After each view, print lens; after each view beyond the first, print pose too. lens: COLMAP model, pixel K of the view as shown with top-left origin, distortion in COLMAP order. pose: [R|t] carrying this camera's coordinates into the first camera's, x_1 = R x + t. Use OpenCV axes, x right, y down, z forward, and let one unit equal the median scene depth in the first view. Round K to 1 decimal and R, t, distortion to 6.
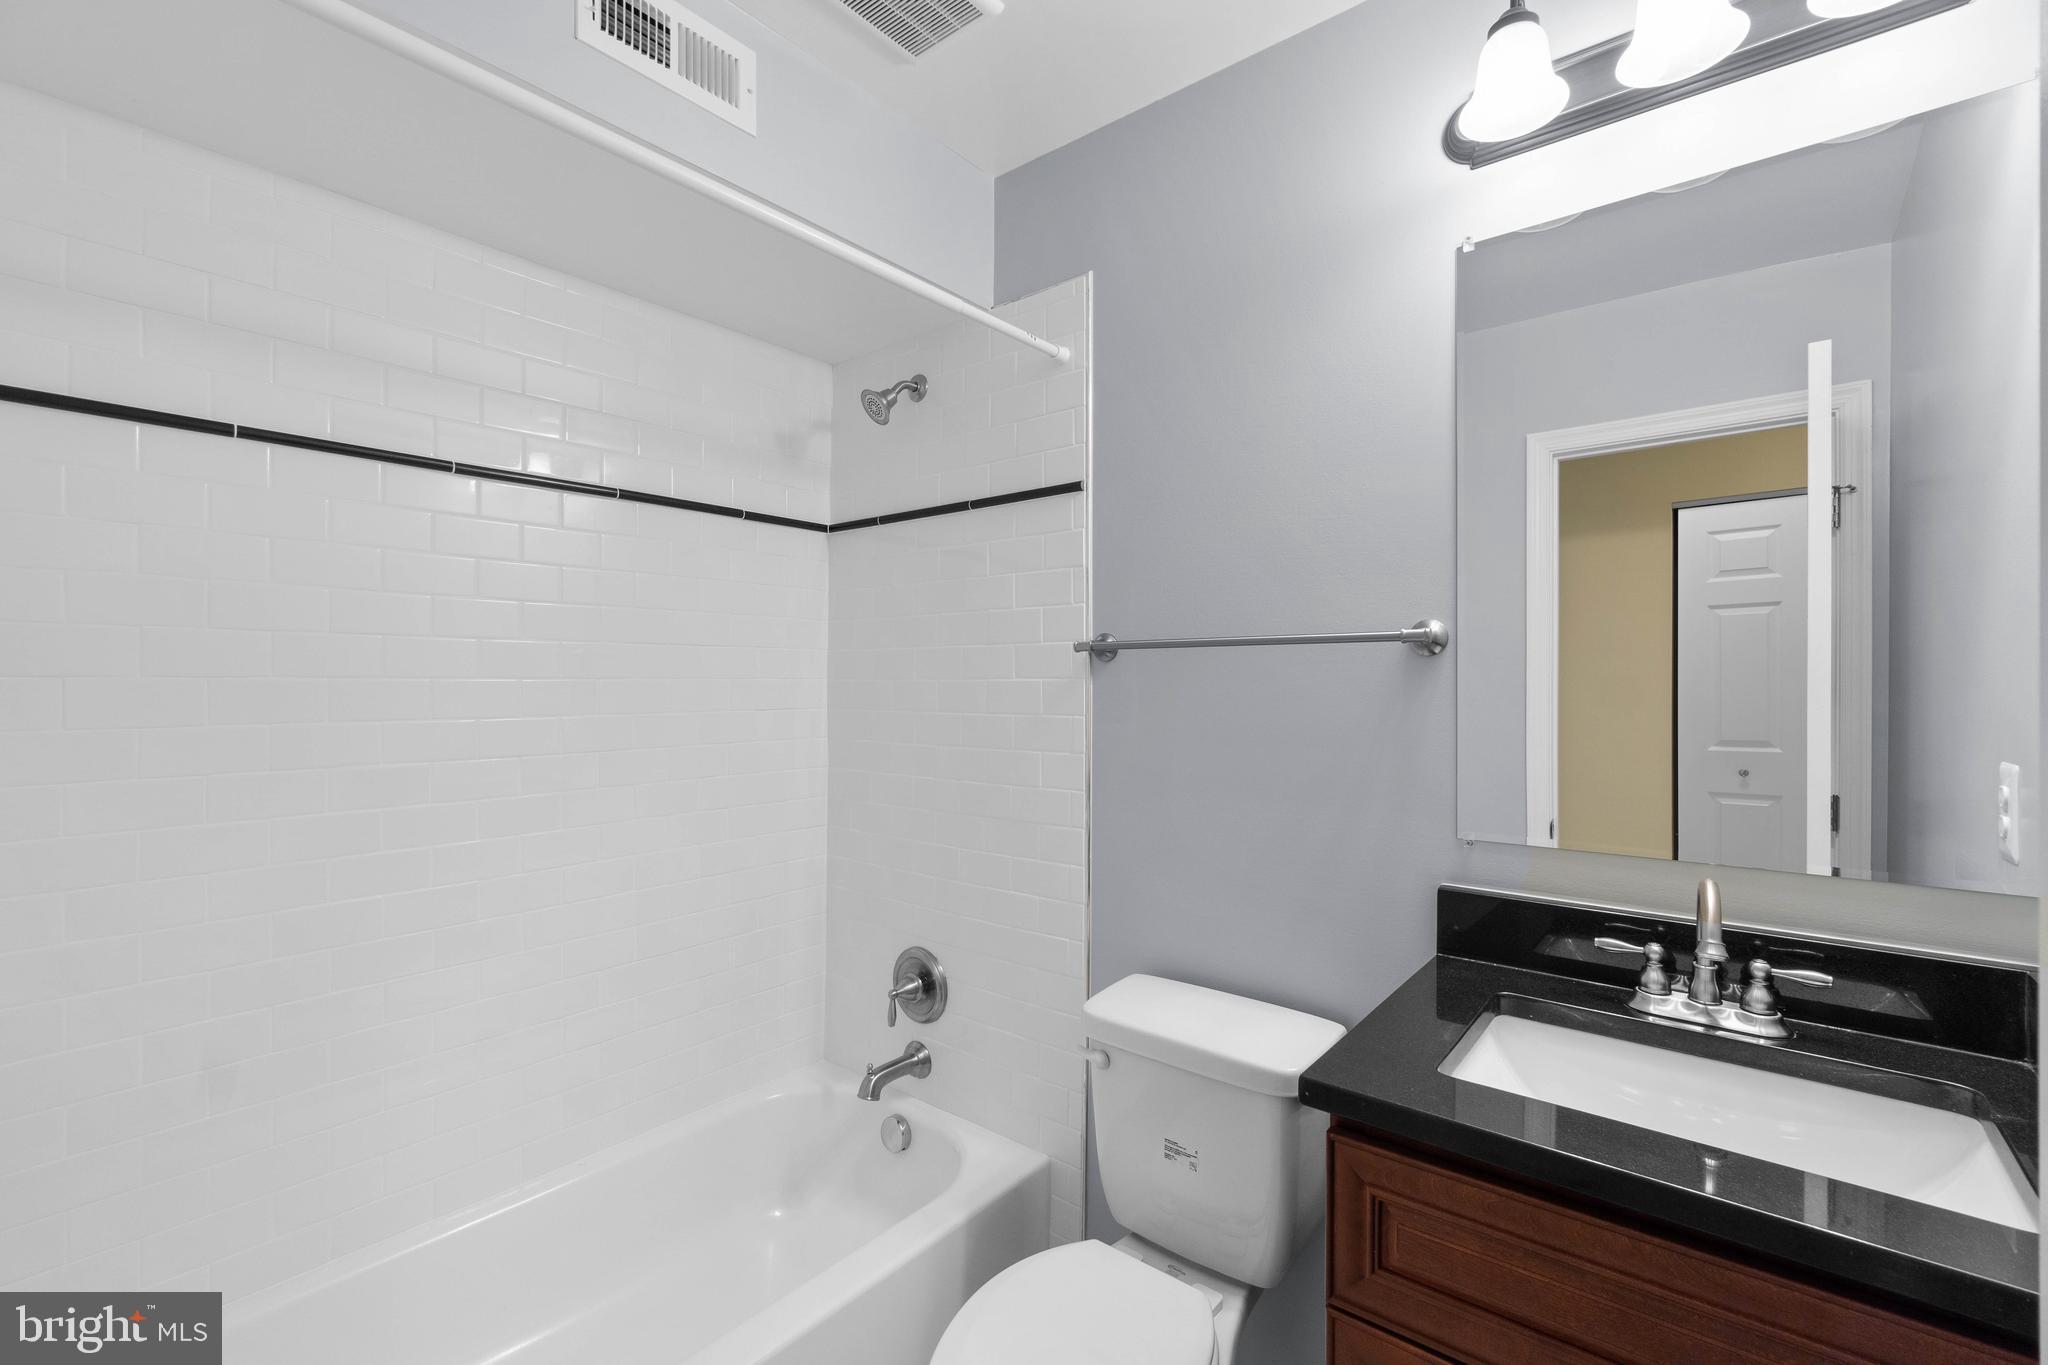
lens RADIAL K [[881.5, 0, 1019.0], [0, 881.5, 688.8], [0, 0, 1]] dist [-0.003937, -0.000092]
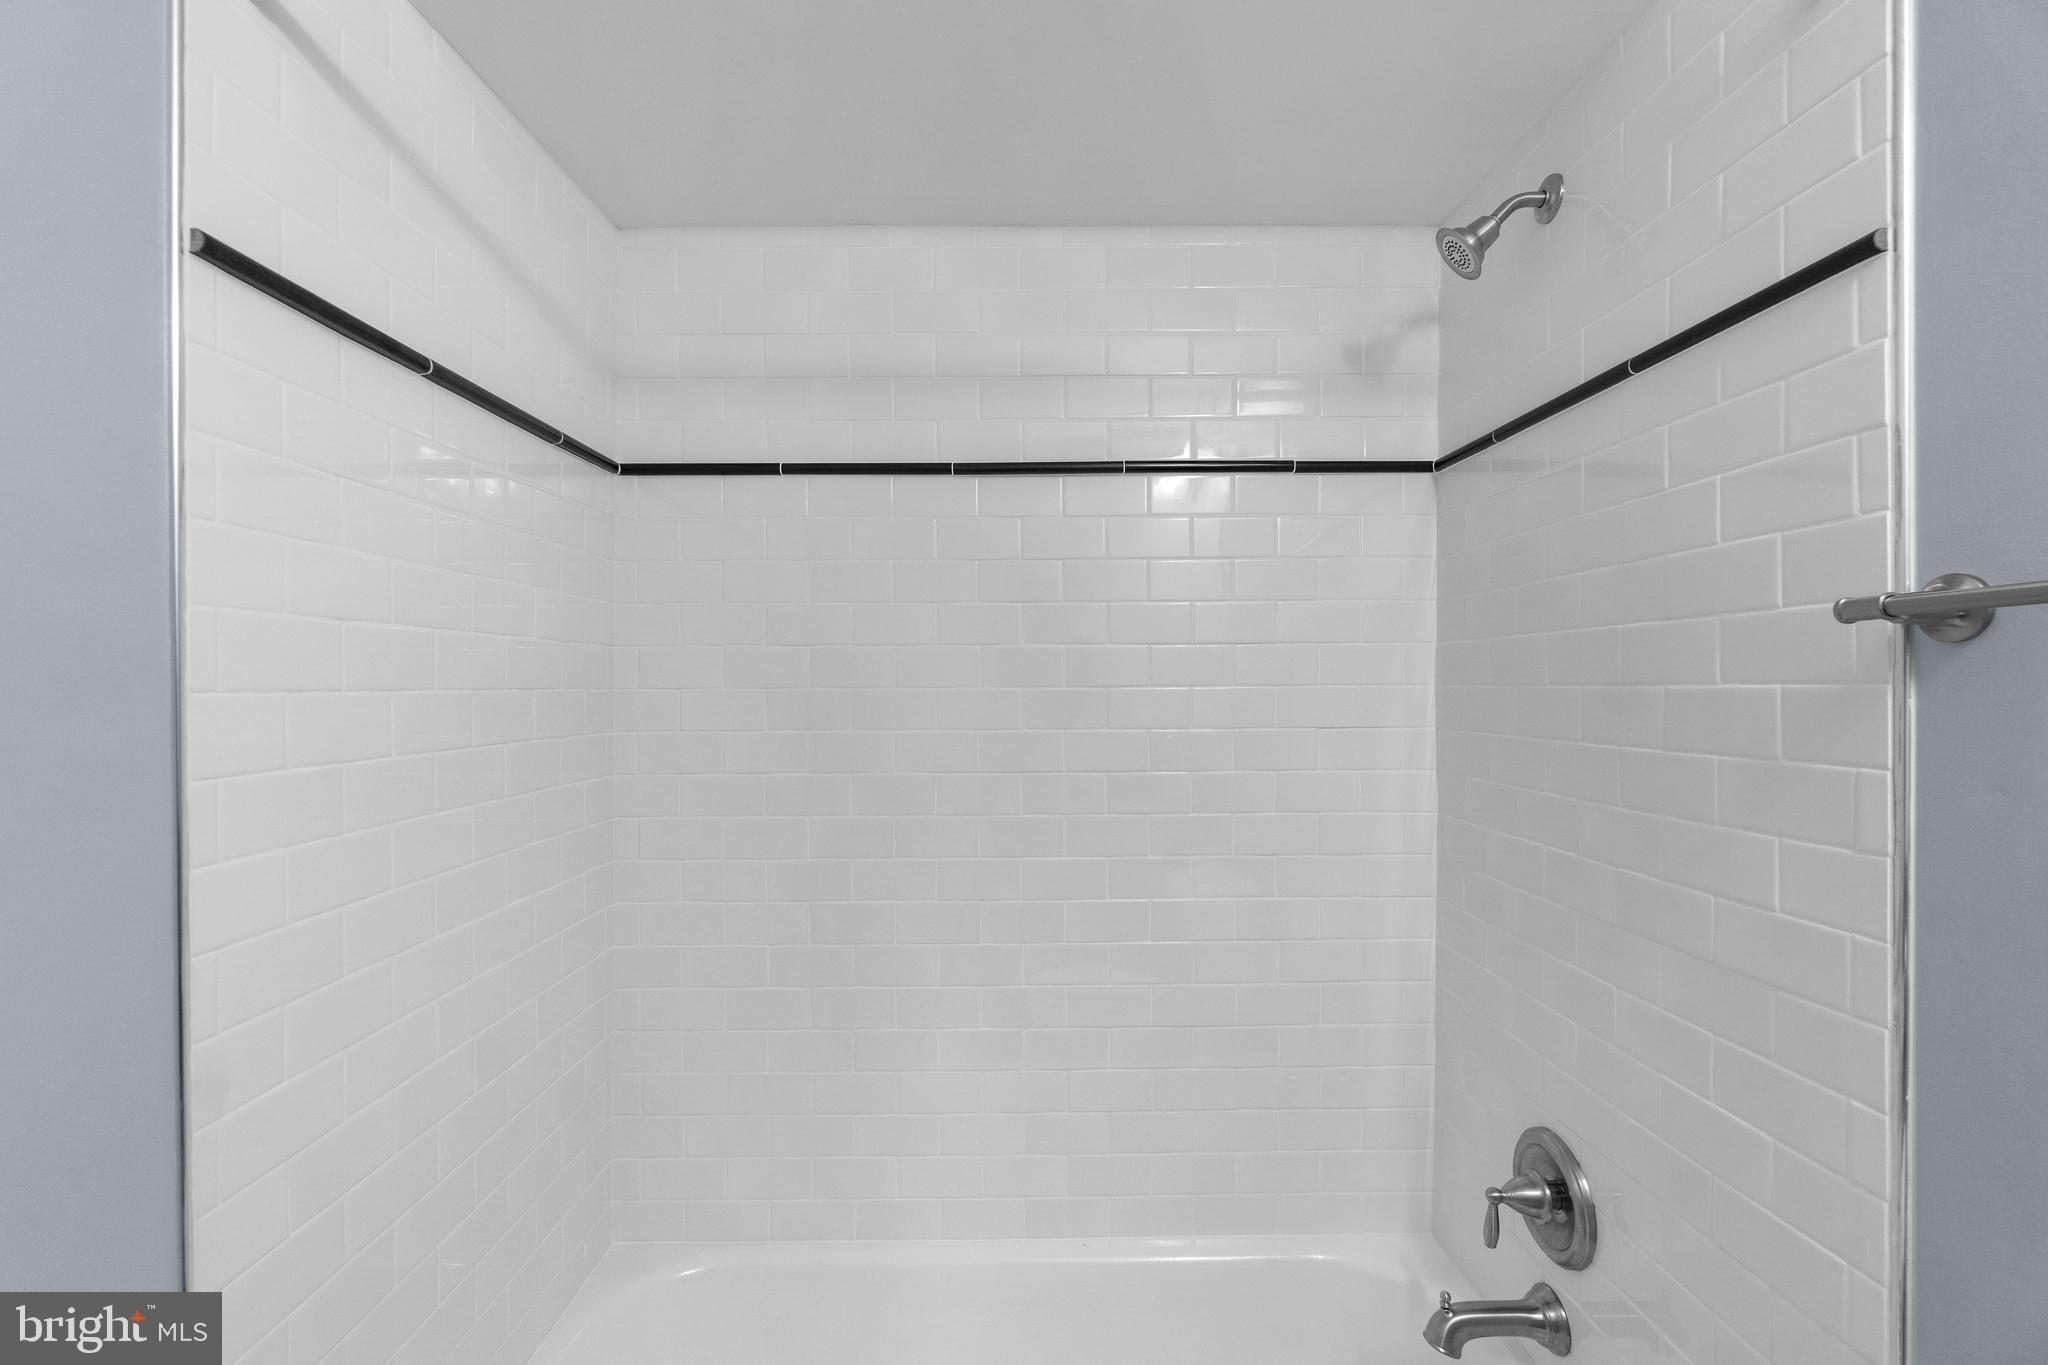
lens RADIAL K [[881.5, 0, 1019.0], [0, 881.5, 688.8], [0, 0, 1]] dist [-0.003937, -0.000092]
pose [[0.637624, -0.000182, -0.770347, 0.120790], [-0.002067, 0.999996, -0.001947, -0.006478], [0.770345, 0.002833, 0.637621, 0.354937]]
